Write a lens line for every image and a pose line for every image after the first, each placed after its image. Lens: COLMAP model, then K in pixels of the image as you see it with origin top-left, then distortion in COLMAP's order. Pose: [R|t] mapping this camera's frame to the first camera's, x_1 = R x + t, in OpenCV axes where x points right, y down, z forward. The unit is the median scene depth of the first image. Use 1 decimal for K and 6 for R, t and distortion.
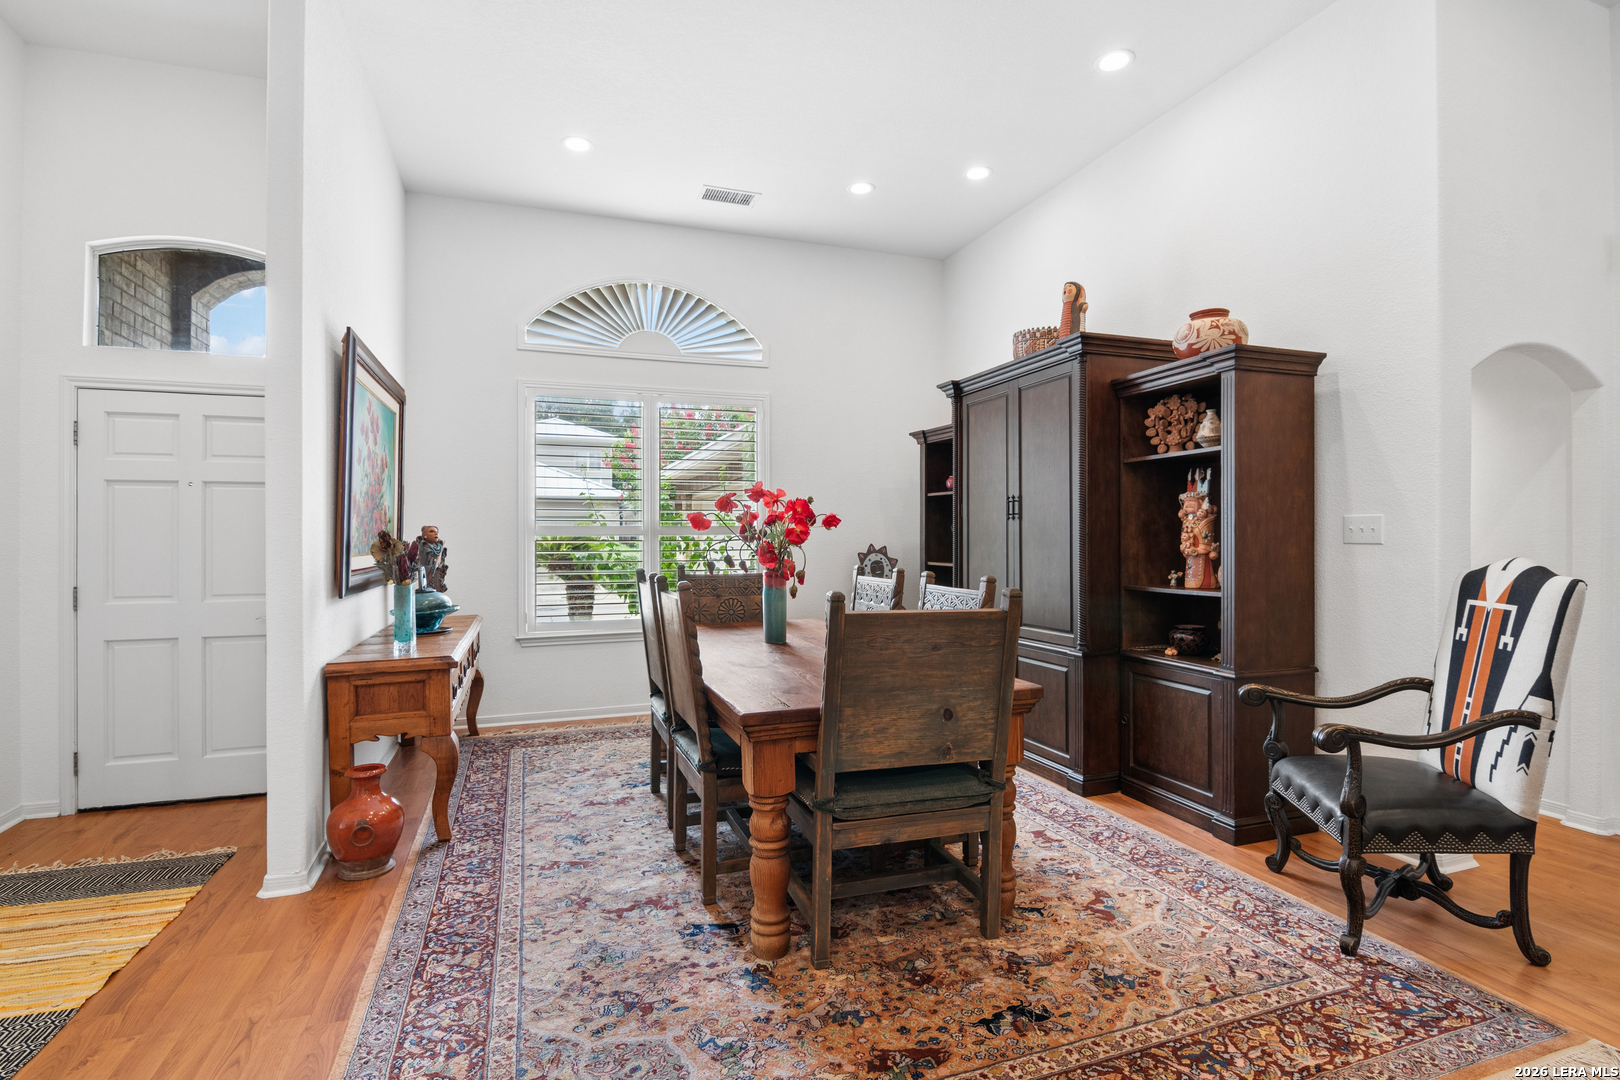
lens RADIAL K [[776.3, 0, 810.0], [0, 776.3, 540.0], [0, 0, 1]] dist [0.001604, -0.006513]
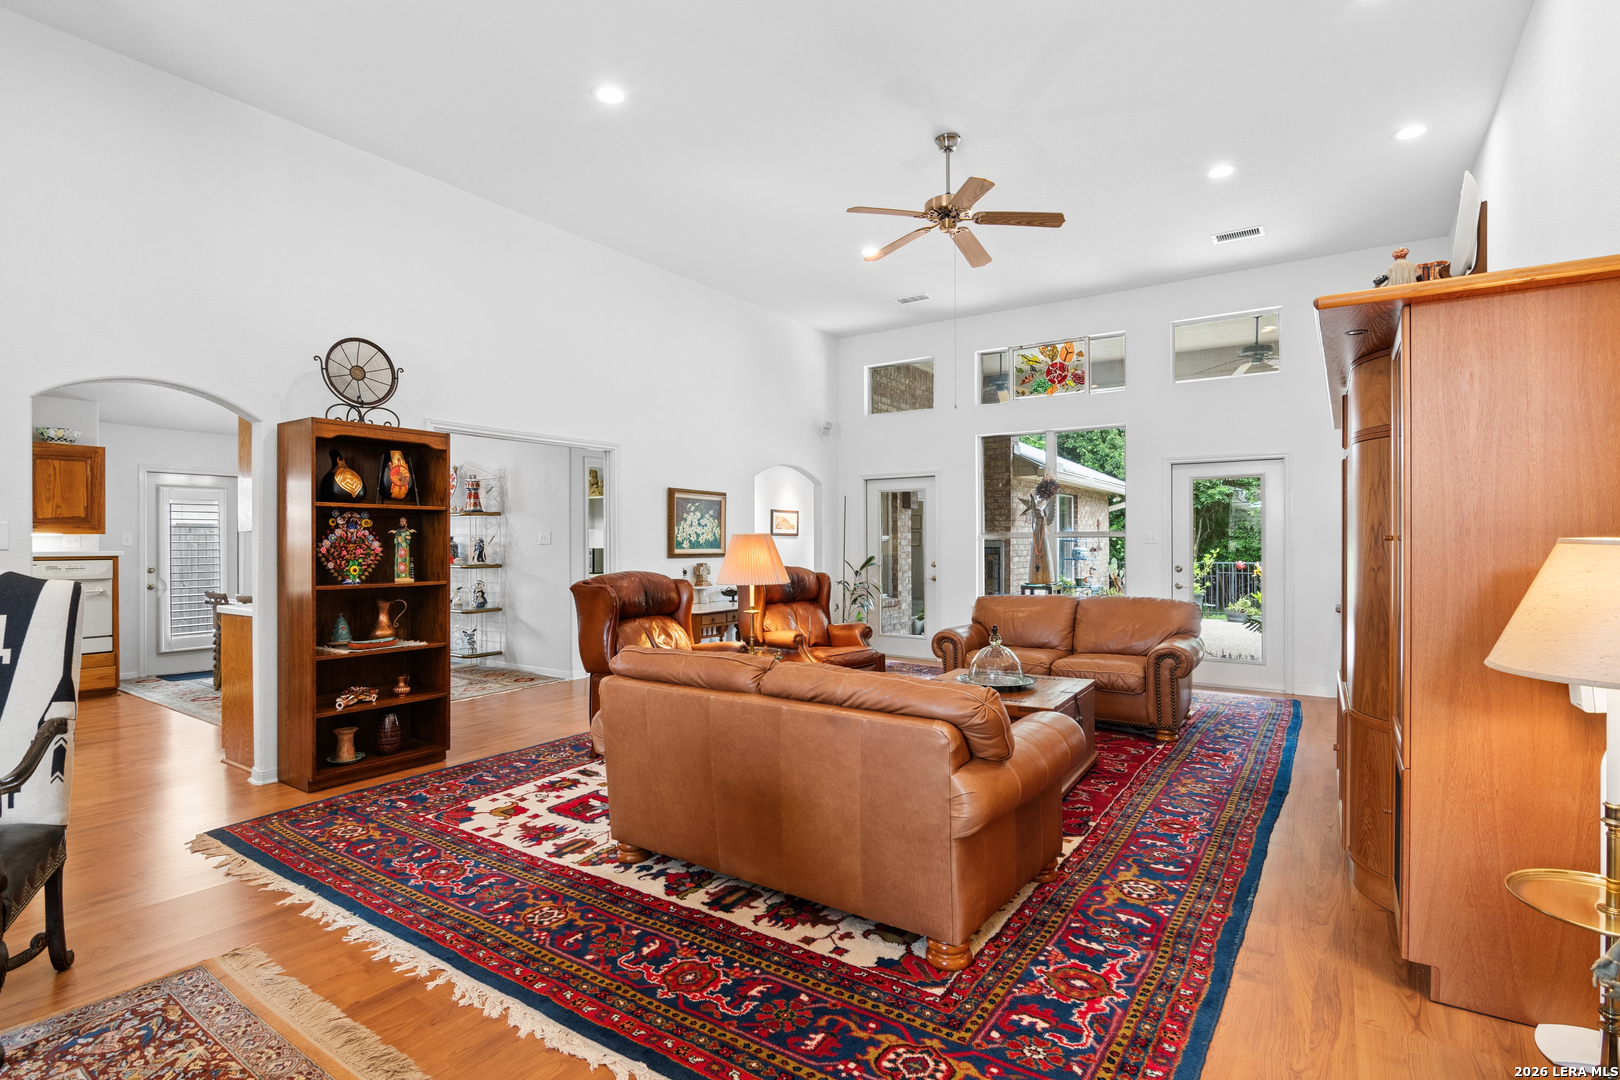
lens RADIAL K [[776.3, 0, 810.0], [0, 776.3, 540.0], [0, 0, 1]] dist [0.001604, -0.006513]
pose [[-0.588178, 0.003252, 0.808725, -0.424144], [0.003962, 0.999992, -0.001140, -0.000586], [-0.808722, 0.002534, -0.588186, 0.783136]]
